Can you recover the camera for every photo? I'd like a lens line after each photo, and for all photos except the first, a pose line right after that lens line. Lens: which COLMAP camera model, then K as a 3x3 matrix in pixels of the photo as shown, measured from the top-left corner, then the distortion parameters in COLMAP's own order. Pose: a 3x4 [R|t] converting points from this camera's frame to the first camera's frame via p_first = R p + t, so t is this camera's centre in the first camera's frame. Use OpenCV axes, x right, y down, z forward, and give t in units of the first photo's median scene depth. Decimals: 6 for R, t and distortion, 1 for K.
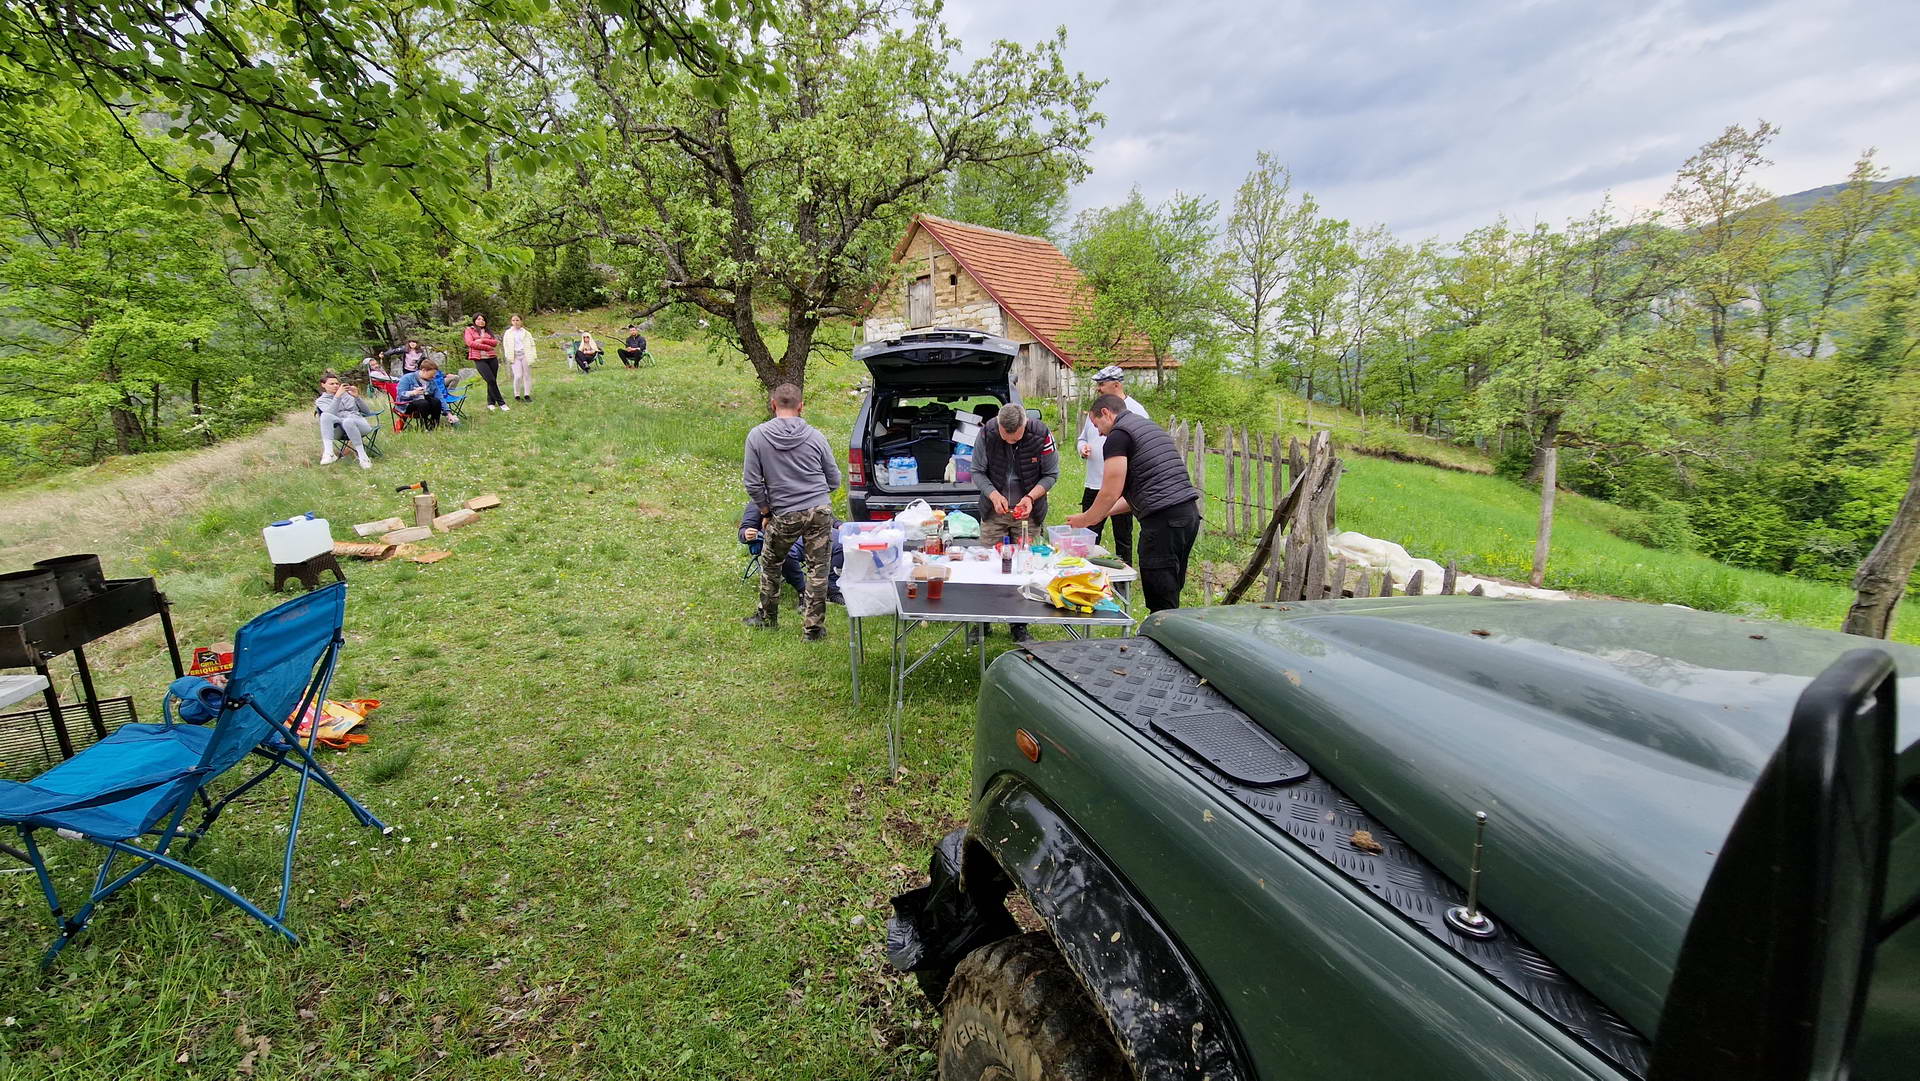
lens RADIAL K [[771.9, 0, 947.6], [0, 771.9, 540.5], [0, 0, 1]] dist [-0.000870, -0.004006]
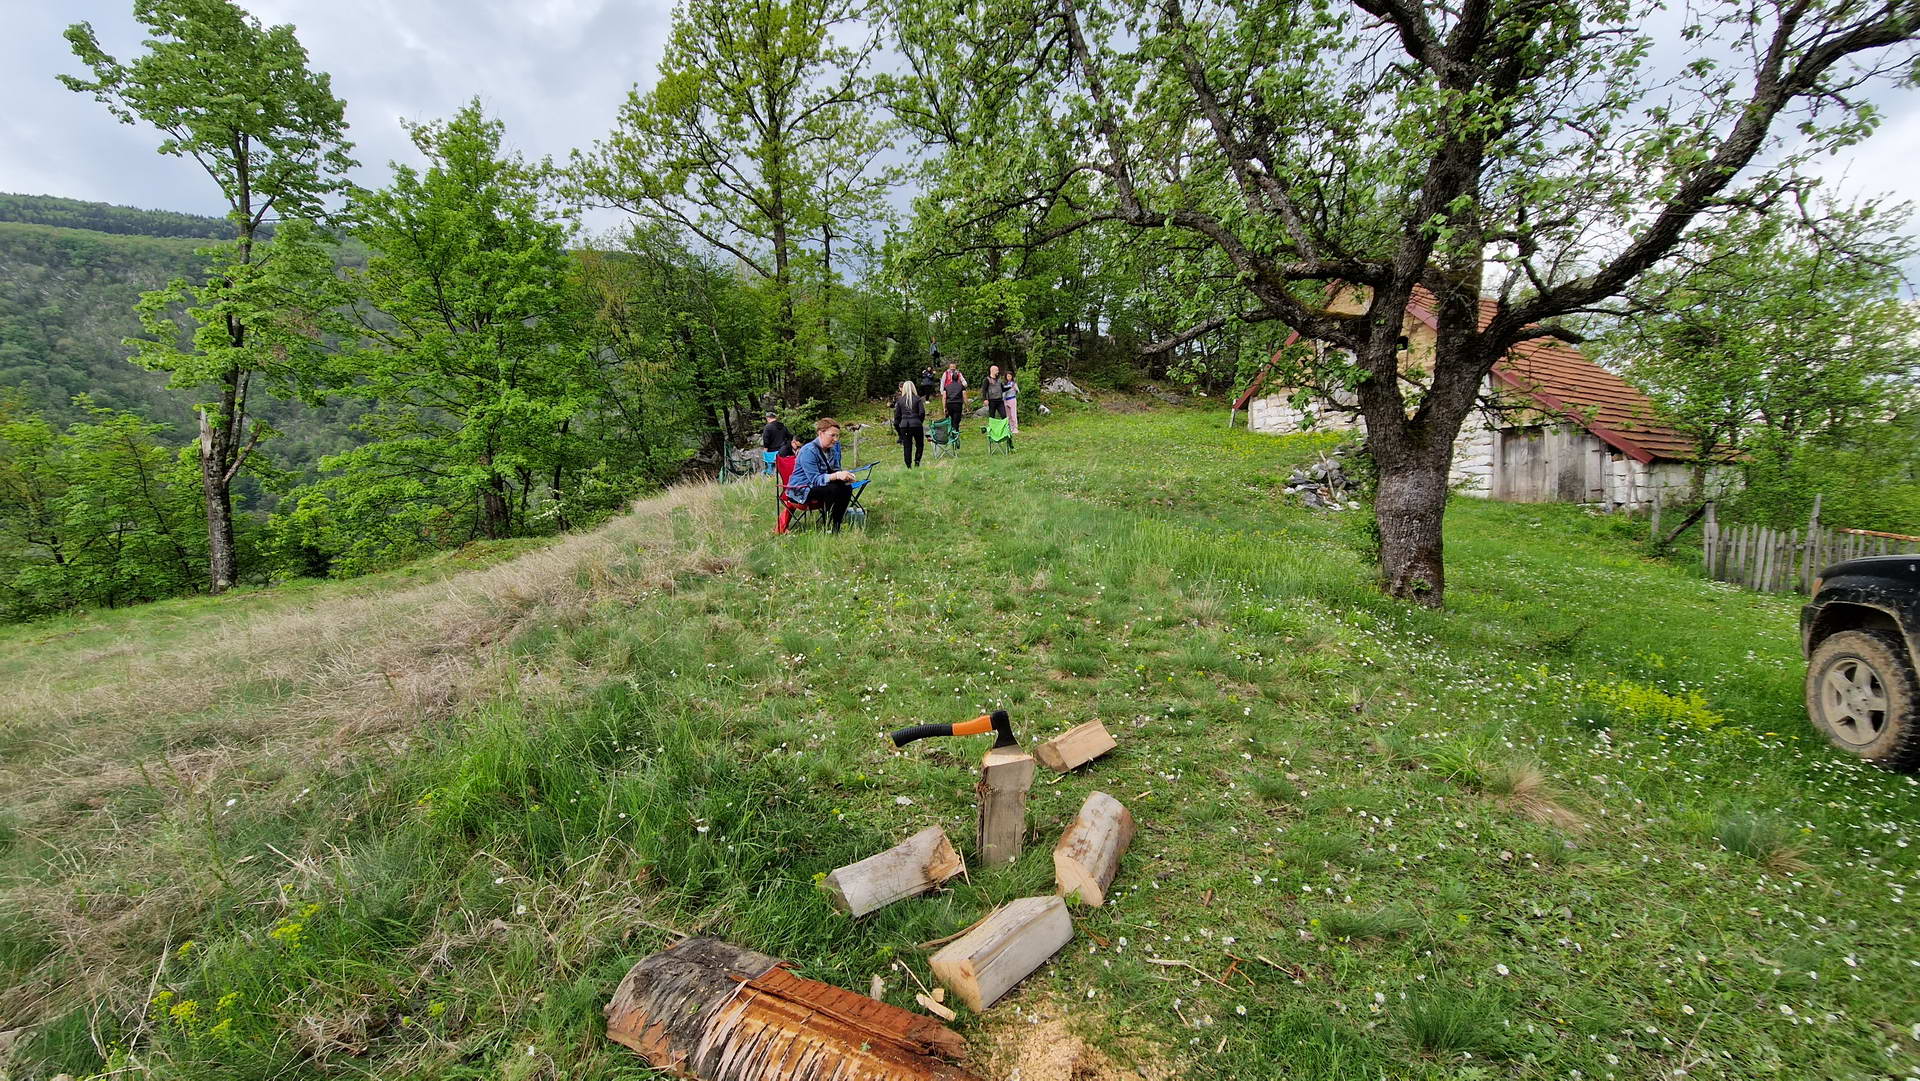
lens RADIAL K [[771.9, 0, 947.6], [0, 771.9, 540.5], [0, 0, 1]] dist [-0.000870, -0.004006]
pose [[0.953072, 0.036914, -0.300485, -0.148795], [-0.074939, 0.990416, -0.116020, -0.026678], [0.293323, 0.133093, 0.946704, 0.164952]]
